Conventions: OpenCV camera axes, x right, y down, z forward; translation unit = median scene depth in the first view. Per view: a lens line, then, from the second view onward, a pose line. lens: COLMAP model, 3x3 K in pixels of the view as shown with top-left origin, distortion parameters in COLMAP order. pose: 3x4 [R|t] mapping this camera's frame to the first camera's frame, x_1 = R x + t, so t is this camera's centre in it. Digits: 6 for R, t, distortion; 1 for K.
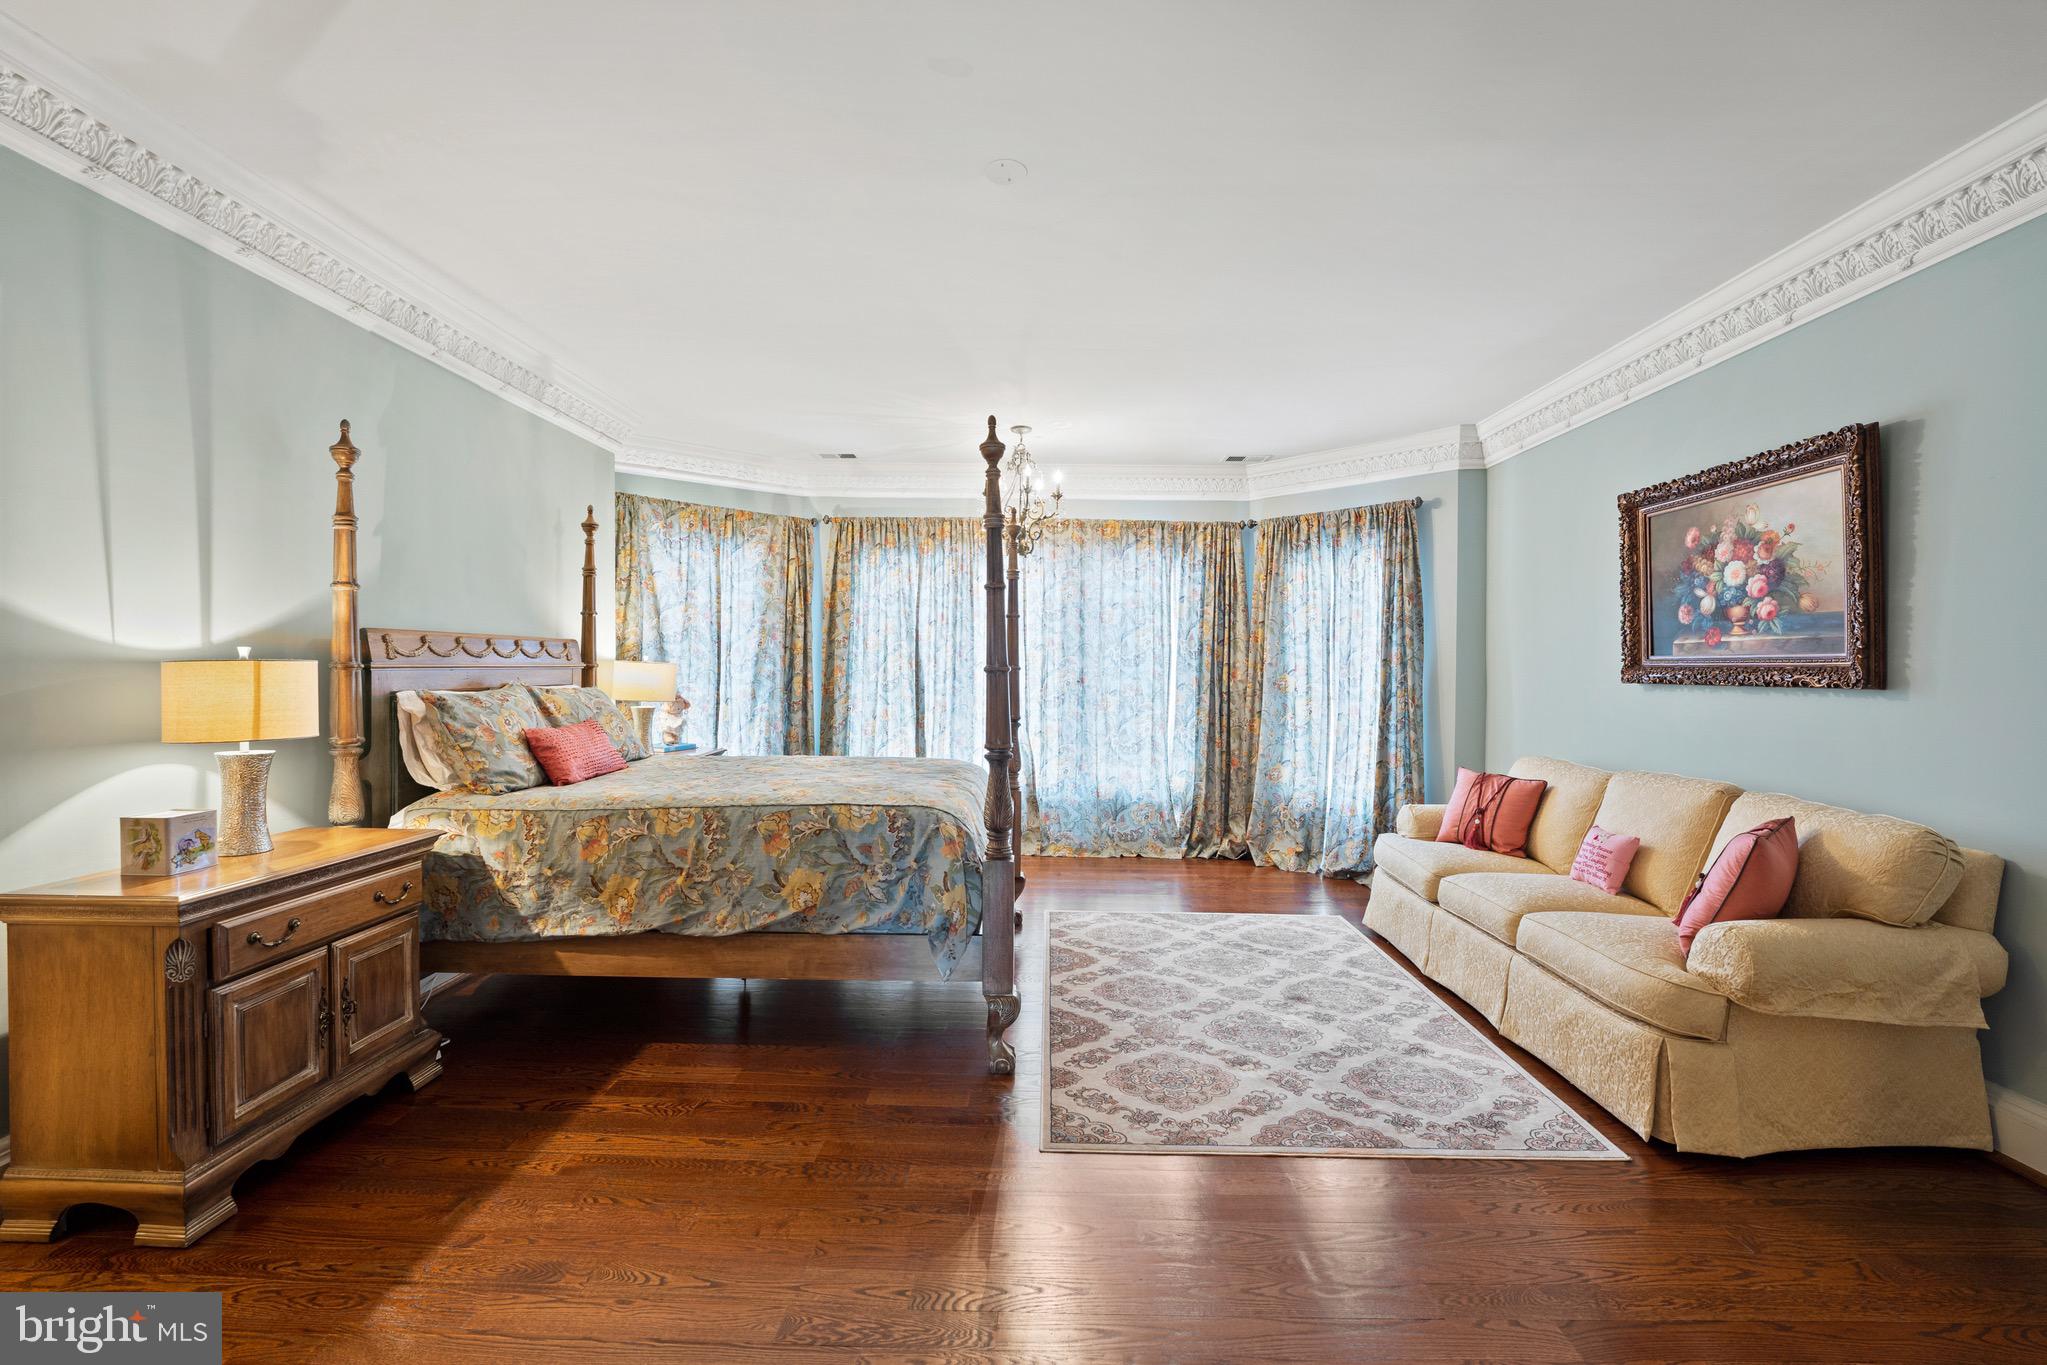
lens RADIAL K [[835.6, 0, 1033.7], [0, 835.6, 676.4], [0, 0, 1]] dist [-0.024585, 0.002653]
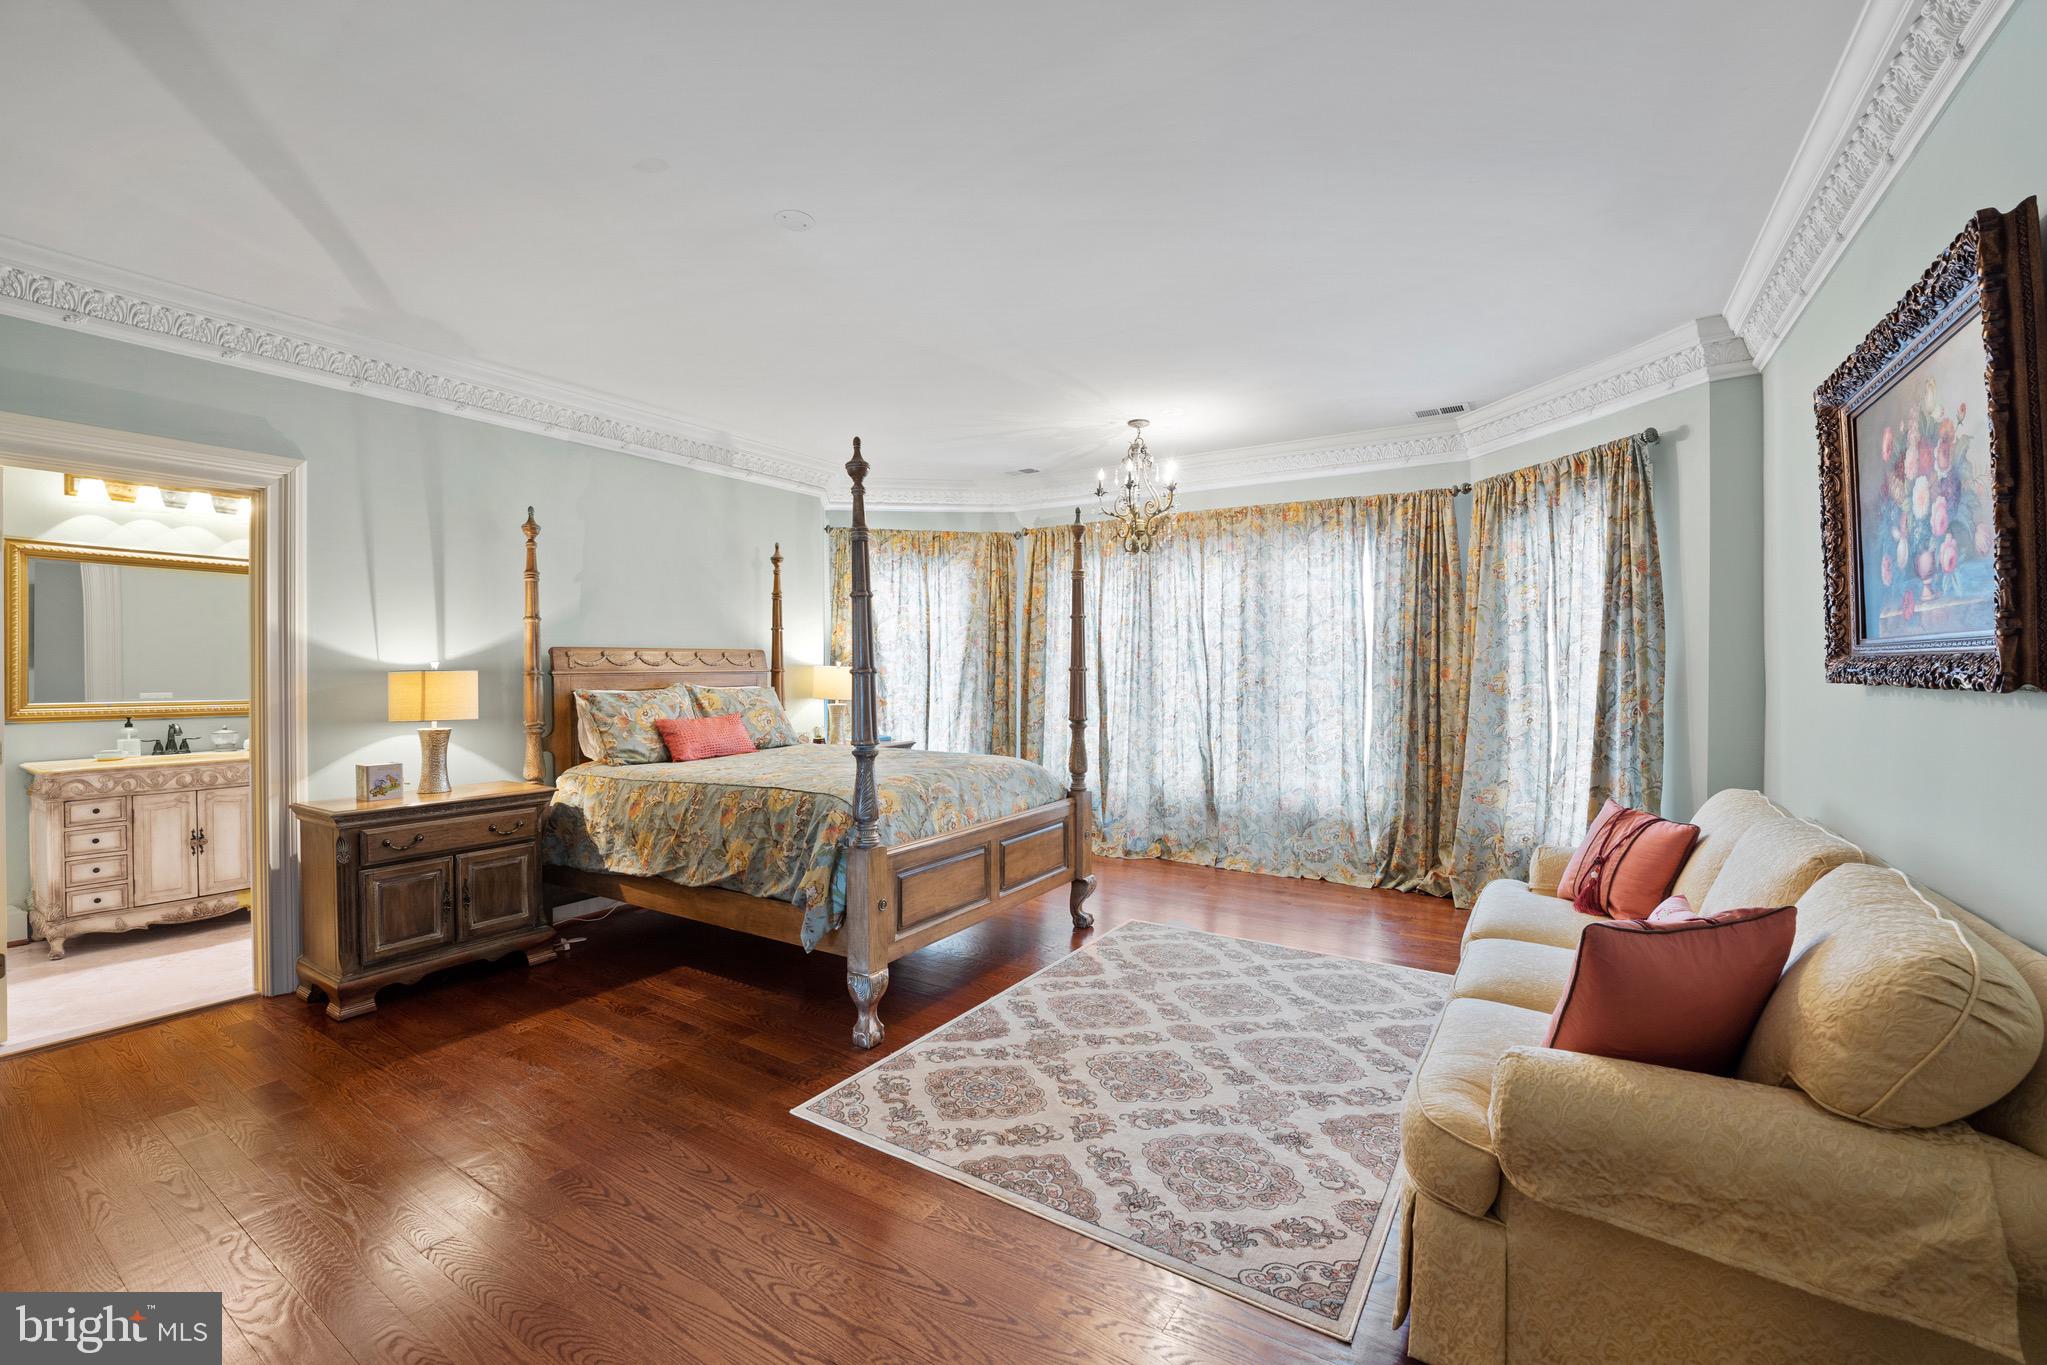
lens RADIAL K [[835.6, 0, 1032.9], [0, 835.6, 677.1], [0, 0, 1]] dist [-0.024585, 0.002653]
pose [[0.856582, -0.005879, -0.515978, 0.612627], [0.005519, 0.999982, -0.002233, 0.002353], [0.515982, -0.000935, 0.856599, 0.166970]]
